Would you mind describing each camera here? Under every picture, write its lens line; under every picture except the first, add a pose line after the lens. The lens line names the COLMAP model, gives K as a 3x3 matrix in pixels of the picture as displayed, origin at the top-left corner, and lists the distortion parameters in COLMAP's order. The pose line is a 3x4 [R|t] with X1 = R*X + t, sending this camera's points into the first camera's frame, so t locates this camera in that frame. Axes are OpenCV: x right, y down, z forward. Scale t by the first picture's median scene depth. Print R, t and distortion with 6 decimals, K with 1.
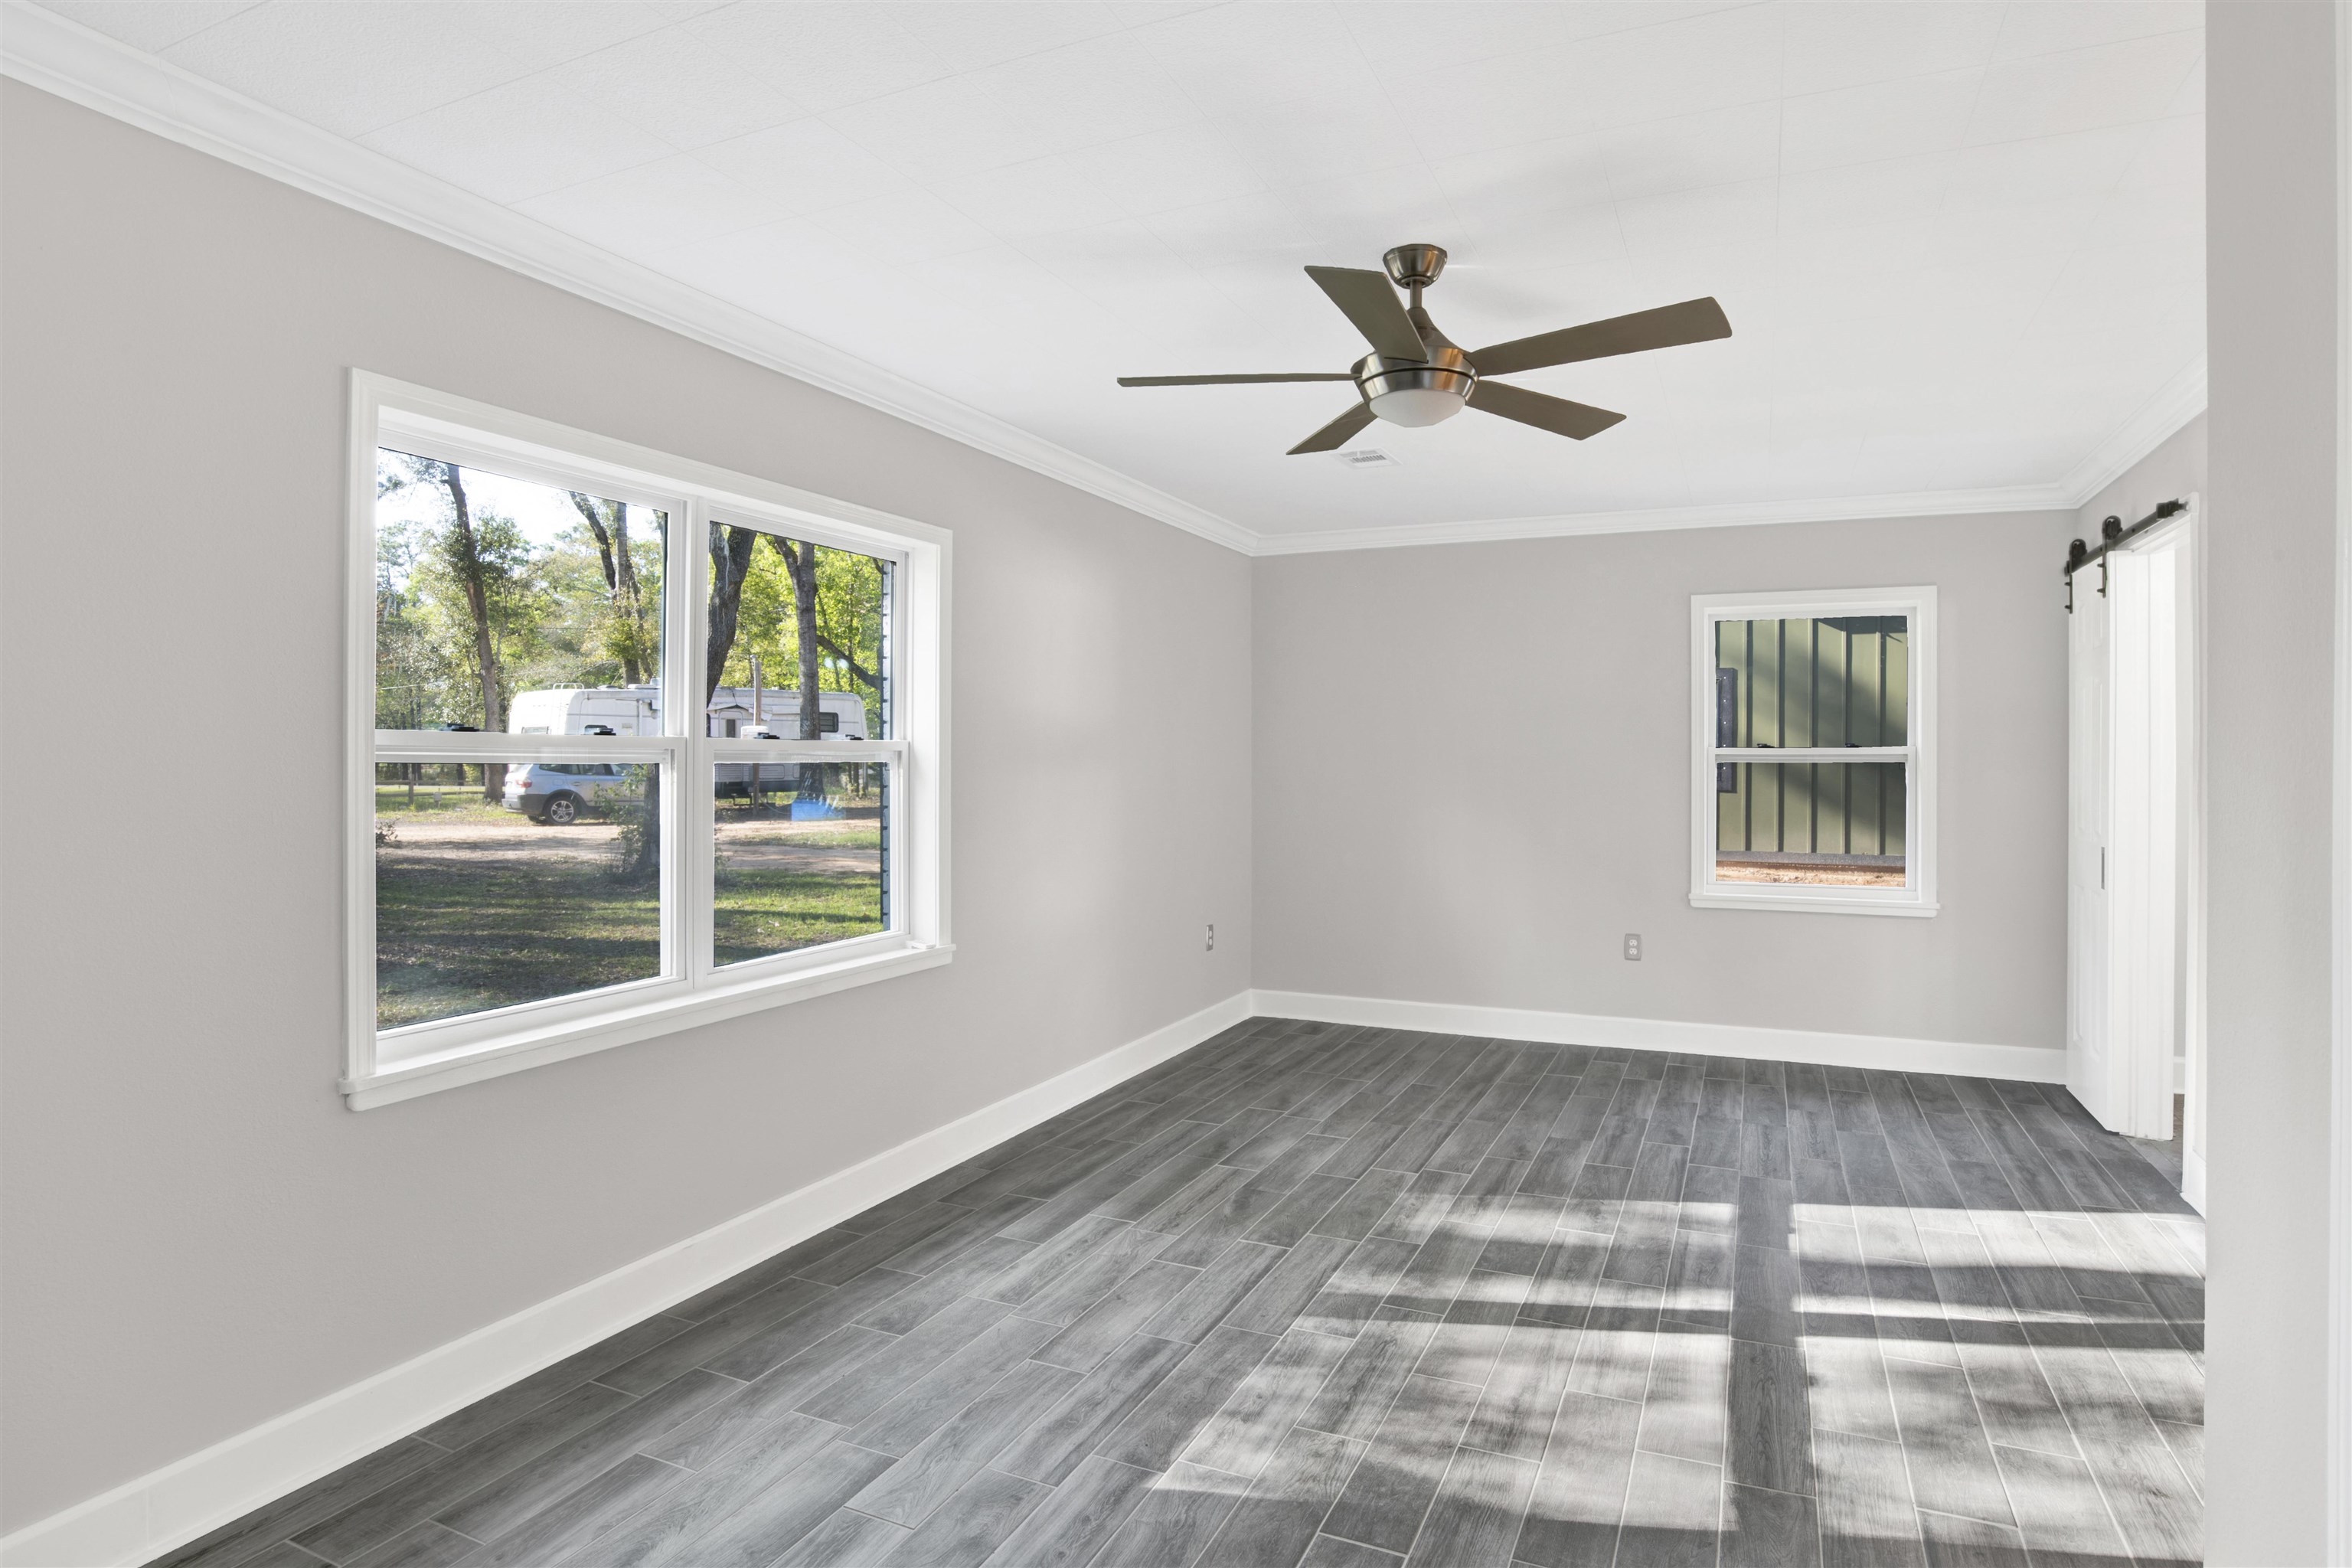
lens RADIAL K [[1262.7, 0, 1178.9], [0, 1262.7, 769.9], [0, 0, 1]] dist [-0.073018, 0.029895]
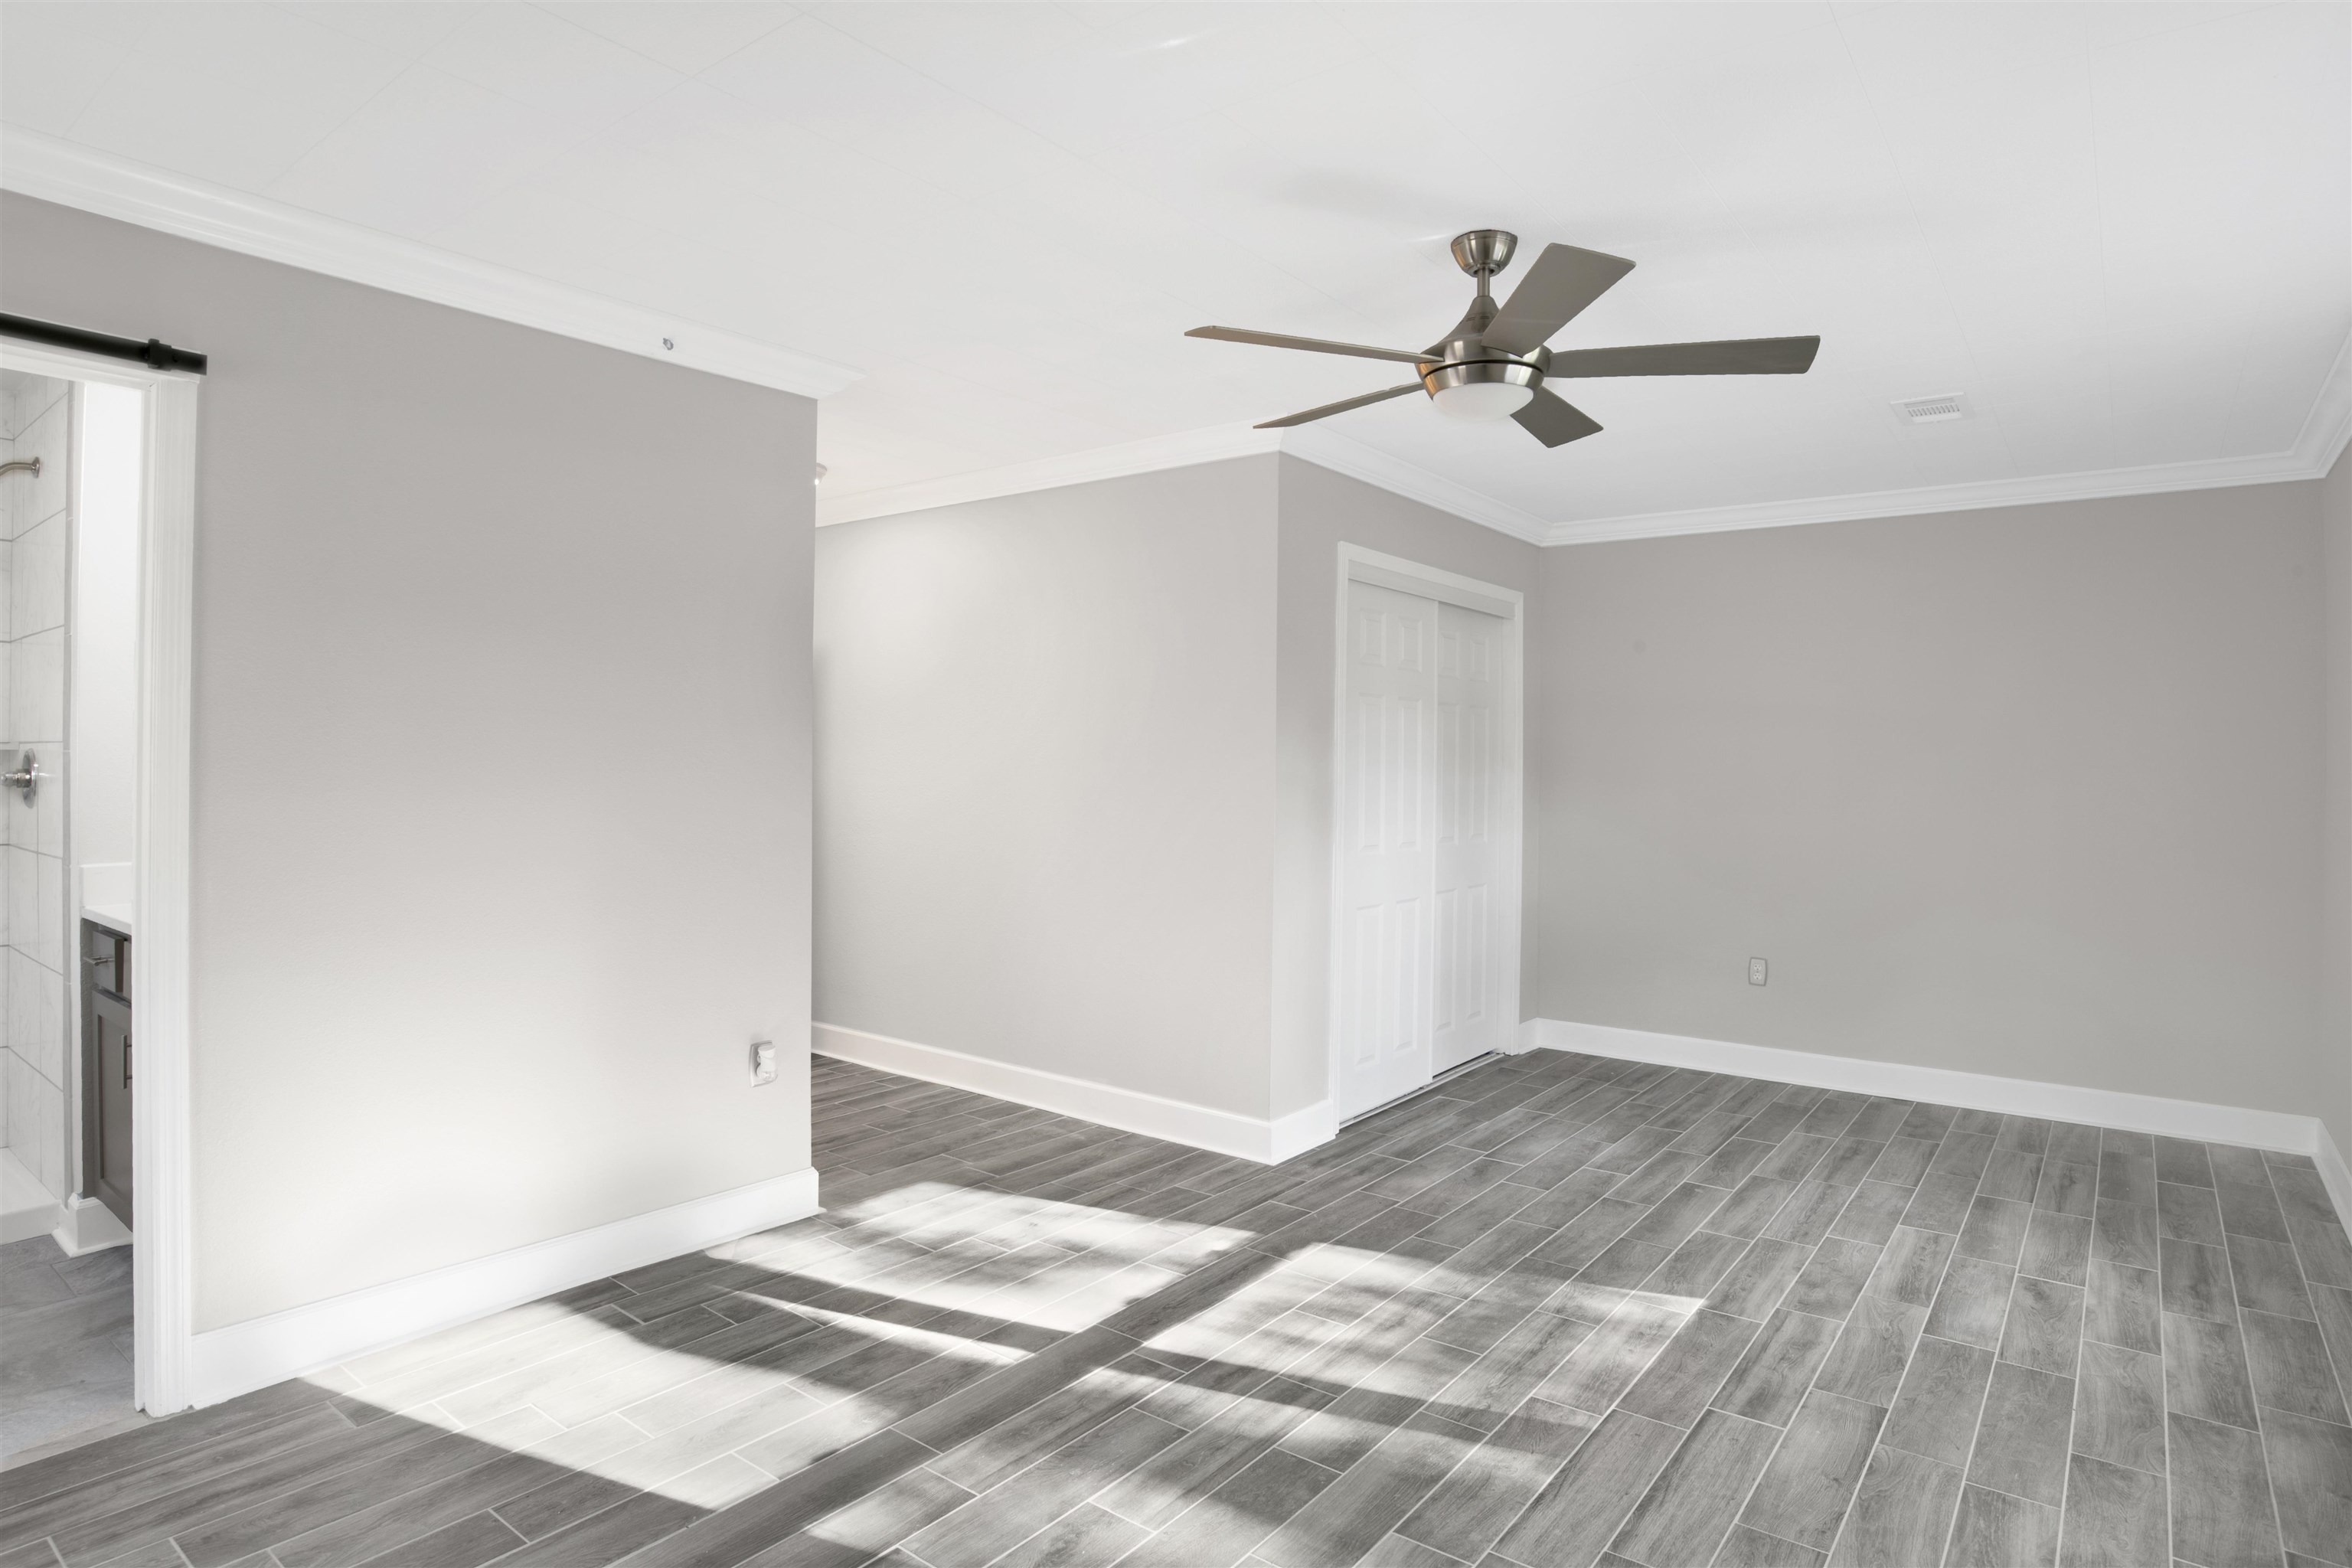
lens RADIAL K [[1262.7, 0, 1178.9], [0, 1262.7, 769.9], [0, 0, 1]] dist [-0.073018, 0.029895]
pose [[-0.974726, -0.013998, 0.222963, 0.192862], [-0.010522, 0.999804, 0.016773, -0.023413], [-0.223154, 0.014003, -0.974683, 1.891234]]
